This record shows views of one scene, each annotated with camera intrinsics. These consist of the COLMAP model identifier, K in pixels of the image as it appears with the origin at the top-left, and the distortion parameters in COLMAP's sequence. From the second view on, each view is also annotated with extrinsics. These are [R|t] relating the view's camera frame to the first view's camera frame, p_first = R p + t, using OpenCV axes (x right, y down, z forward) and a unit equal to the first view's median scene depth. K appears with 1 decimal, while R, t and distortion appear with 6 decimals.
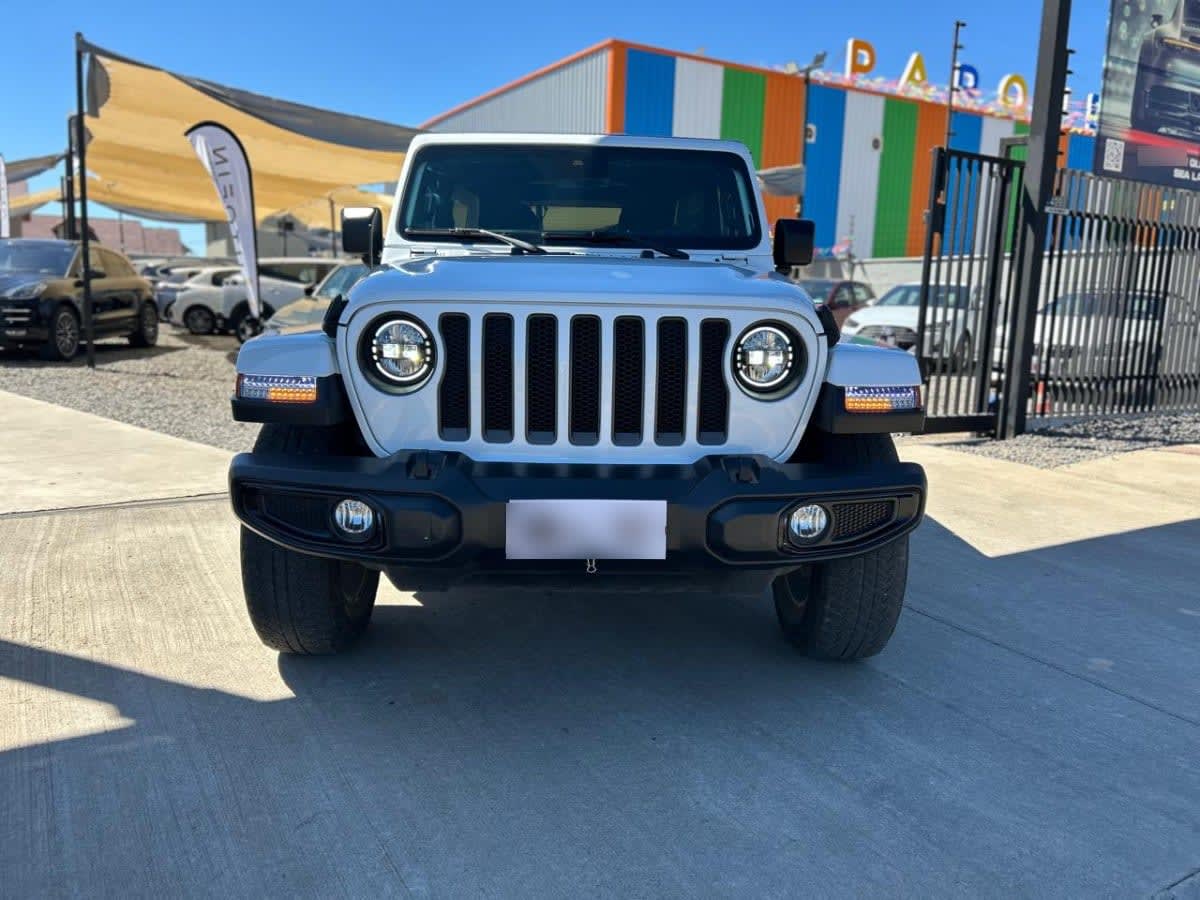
lens RADIAL K [[911.2, 0, 603.1], [0, 911.2, 458.6], [0, 0, 1]] dist [0.051585, -0.056745]
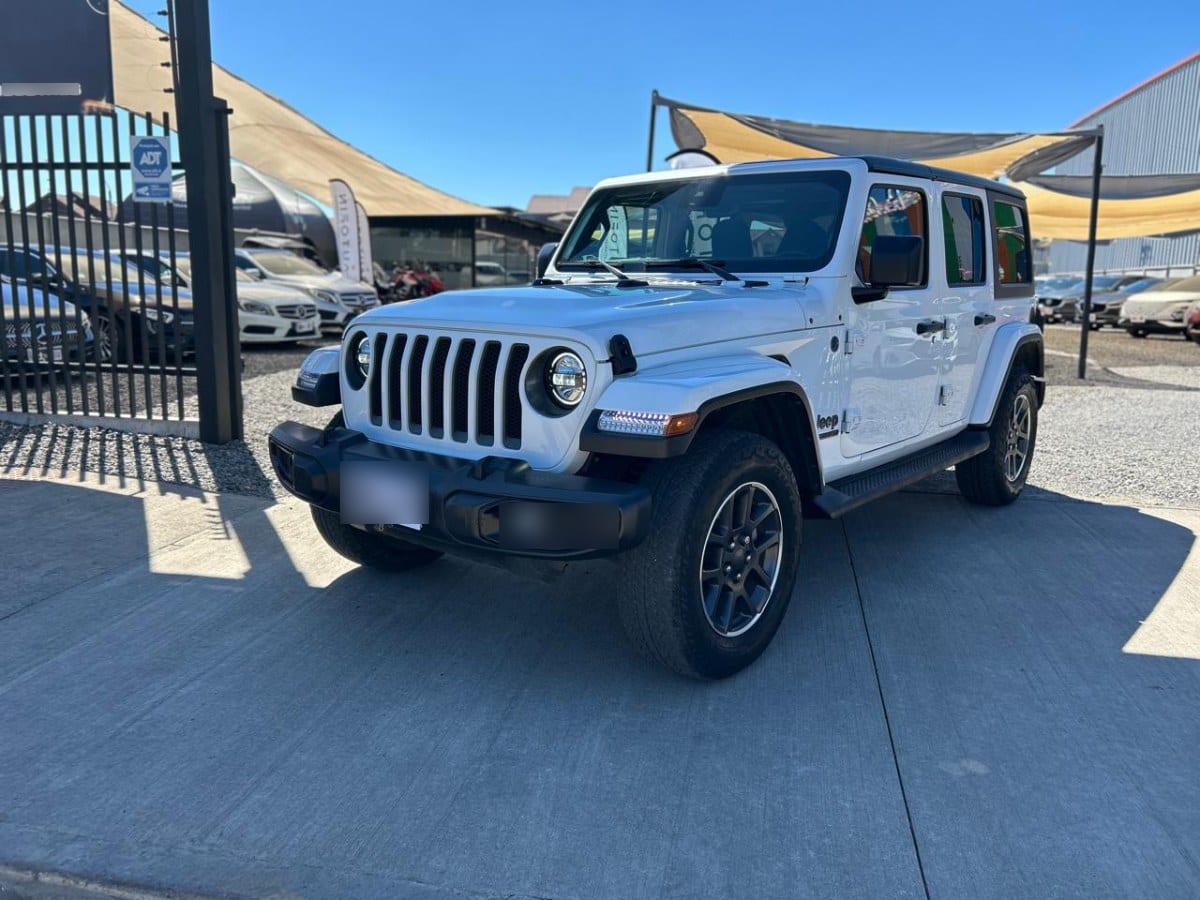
lens RADIAL K [[911.2, 0, 602.4], [0, 911.2, 450.7], [0, 0, 1]] dist [0.051585, -0.056745]
pose [[0.750496, 0.107872, -0.652012, 0.640533], [-0.113856, 0.992942, 0.033224, -0.042976], [0.650993, 0.049301, 0.757481, 0.110025]]
